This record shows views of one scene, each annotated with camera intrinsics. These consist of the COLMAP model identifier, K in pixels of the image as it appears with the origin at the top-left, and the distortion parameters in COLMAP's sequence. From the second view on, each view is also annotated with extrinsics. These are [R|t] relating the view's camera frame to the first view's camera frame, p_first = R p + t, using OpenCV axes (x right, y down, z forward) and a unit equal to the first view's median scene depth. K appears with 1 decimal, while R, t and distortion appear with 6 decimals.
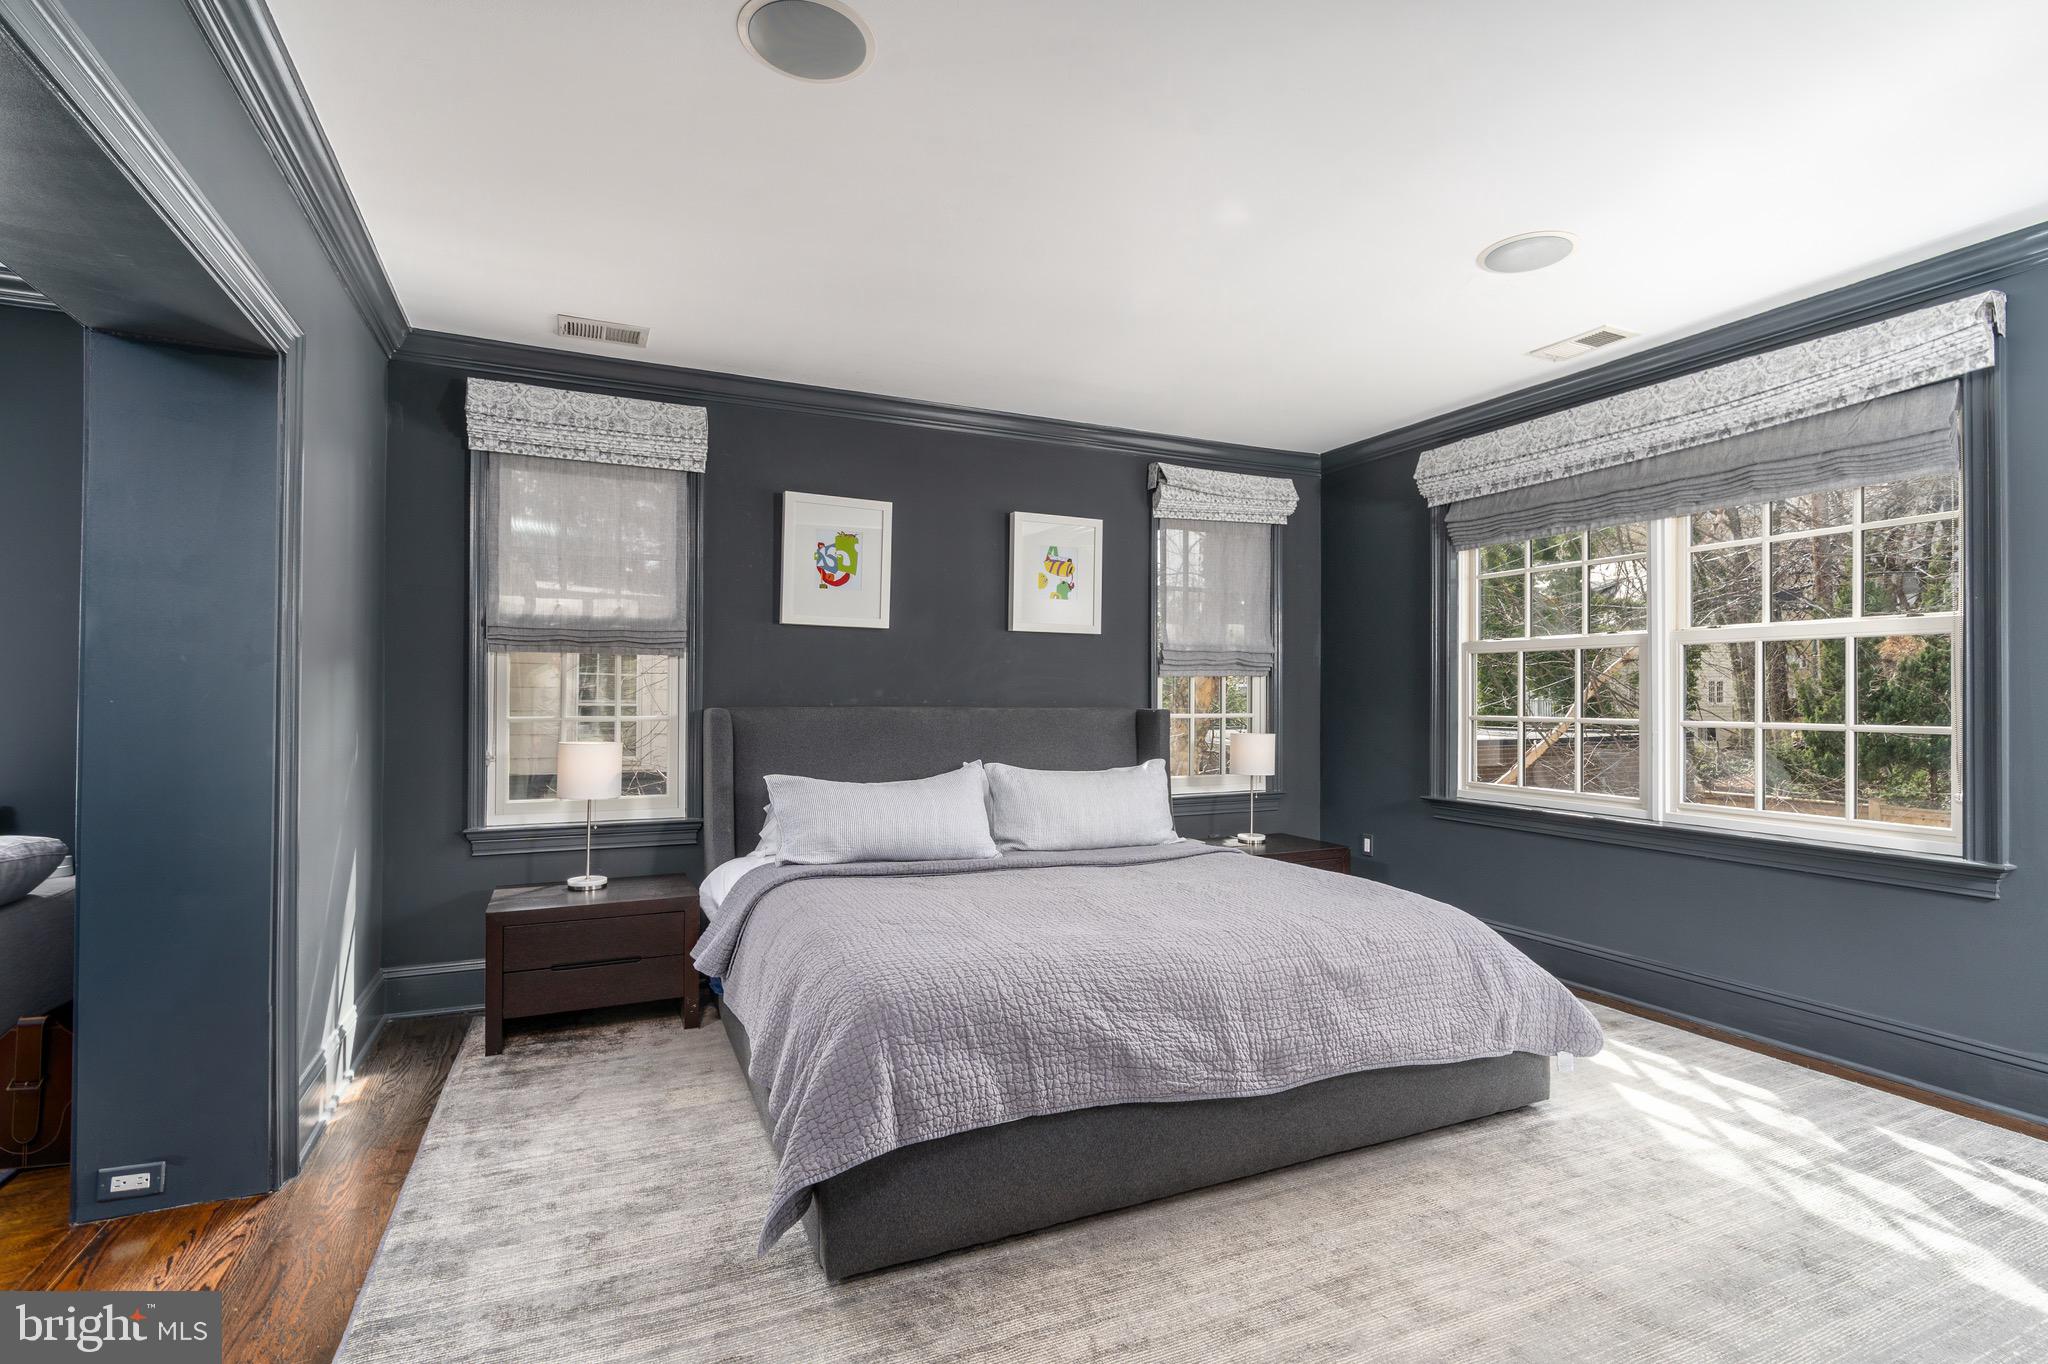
lens RADIAL K [[948.7, 0, 1044.0], [0, 948.7, 675.4], [0, 0, 1]] dist [-0.003364, 0.000170]
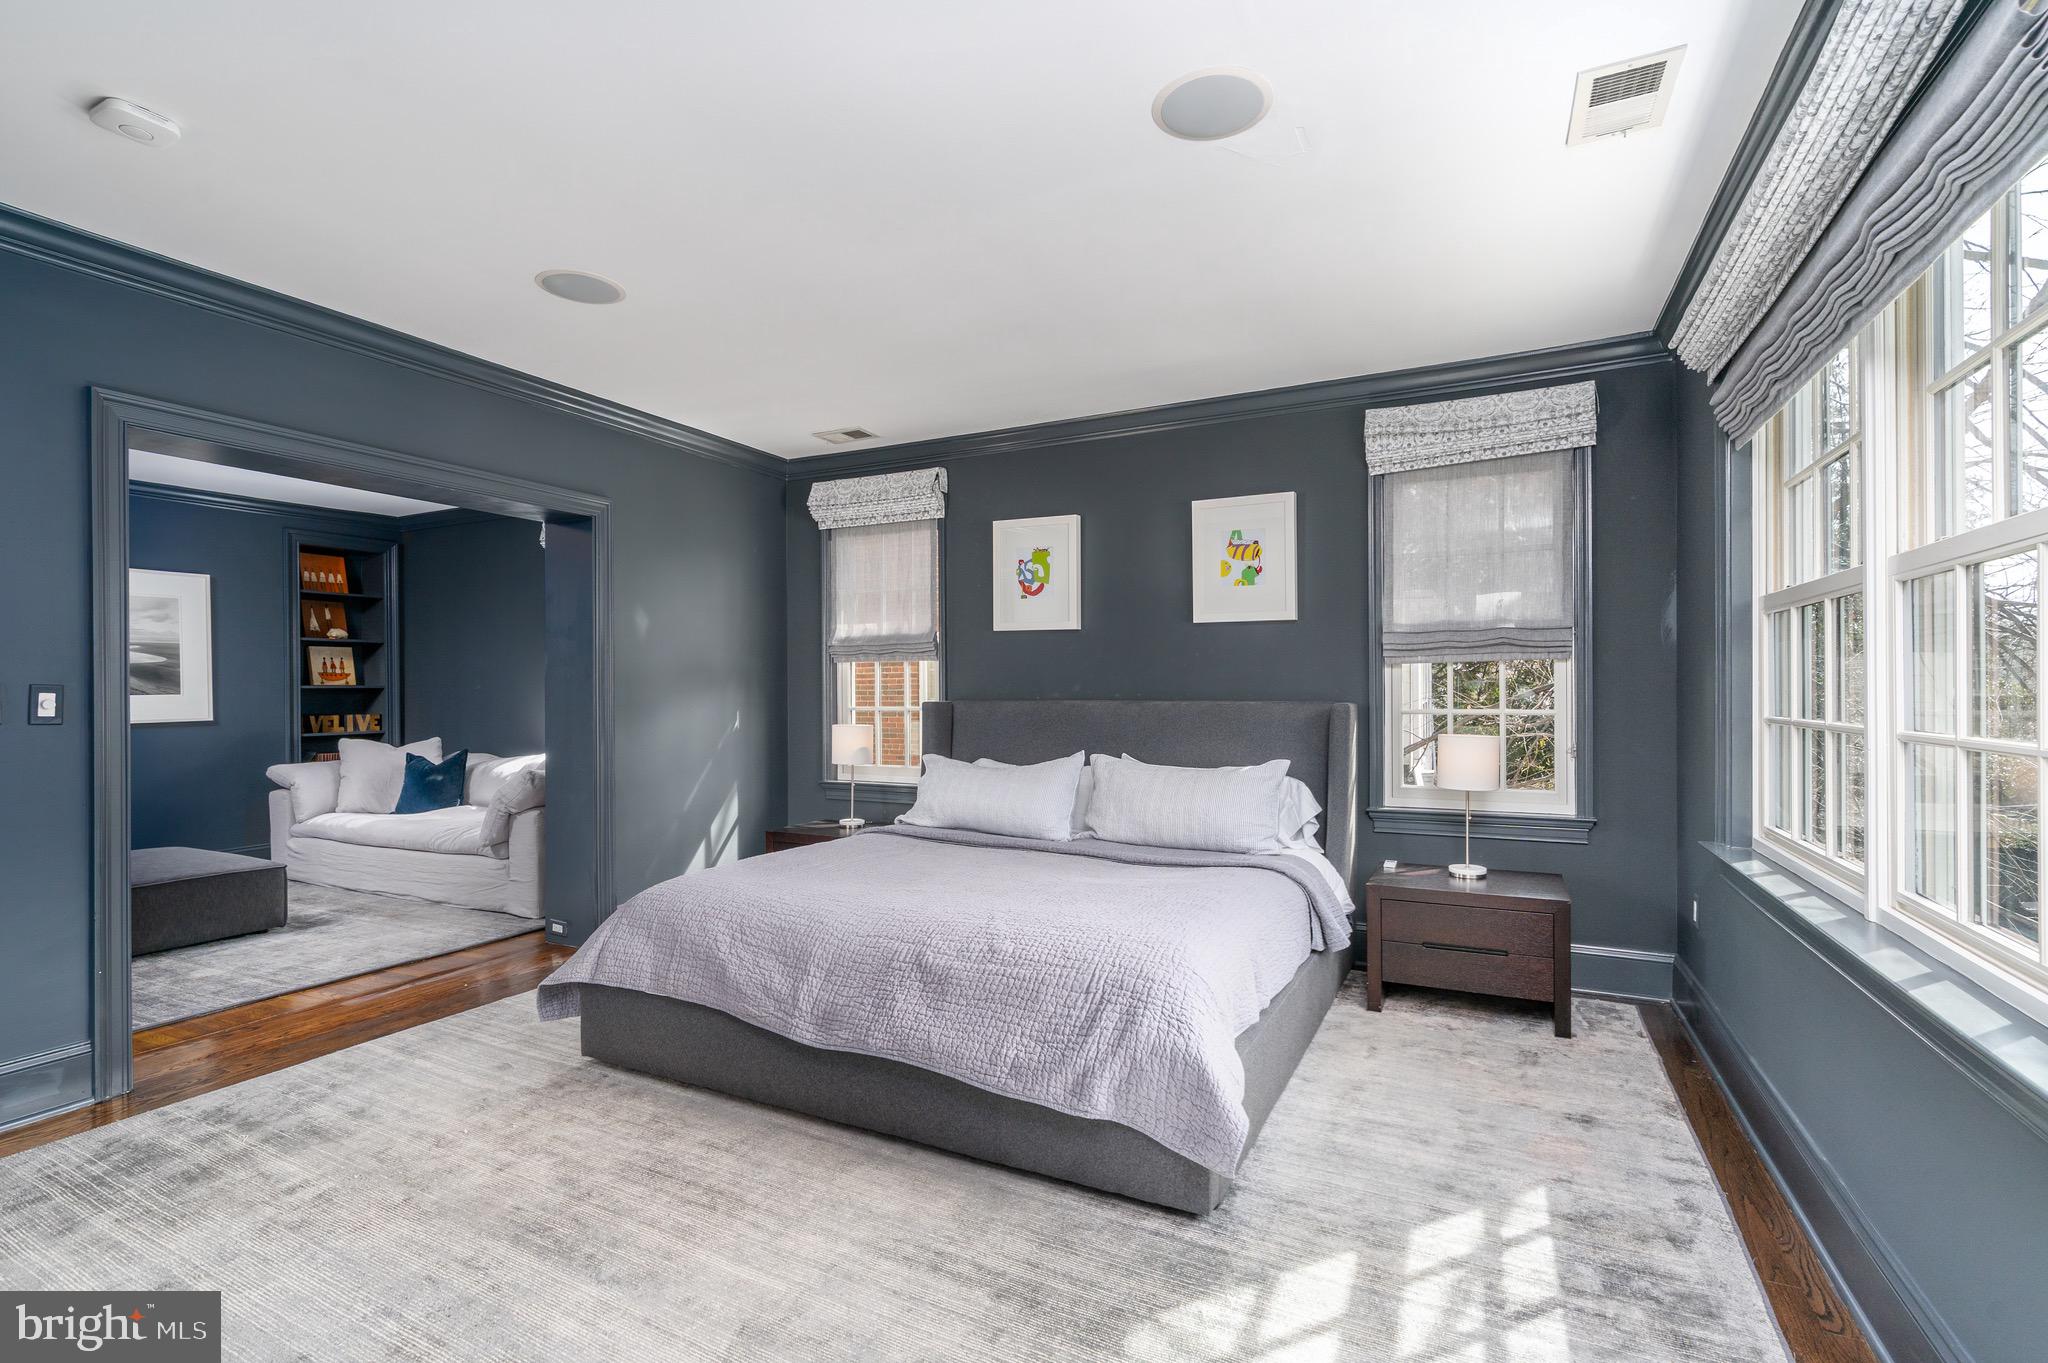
lens RADIAL K [[948.7, 0, 1056.4], [0, 948.7, 696.8], [0, 0, 1]] dist [-0.003364, 0.000170]
pose [[0.621625, -0.000638, -0.783315, 0.706024], [0.024144, 0.999540, 0.018345, 0.008776], [0.782943, -0.030316, 0.621355, 0.296974]]
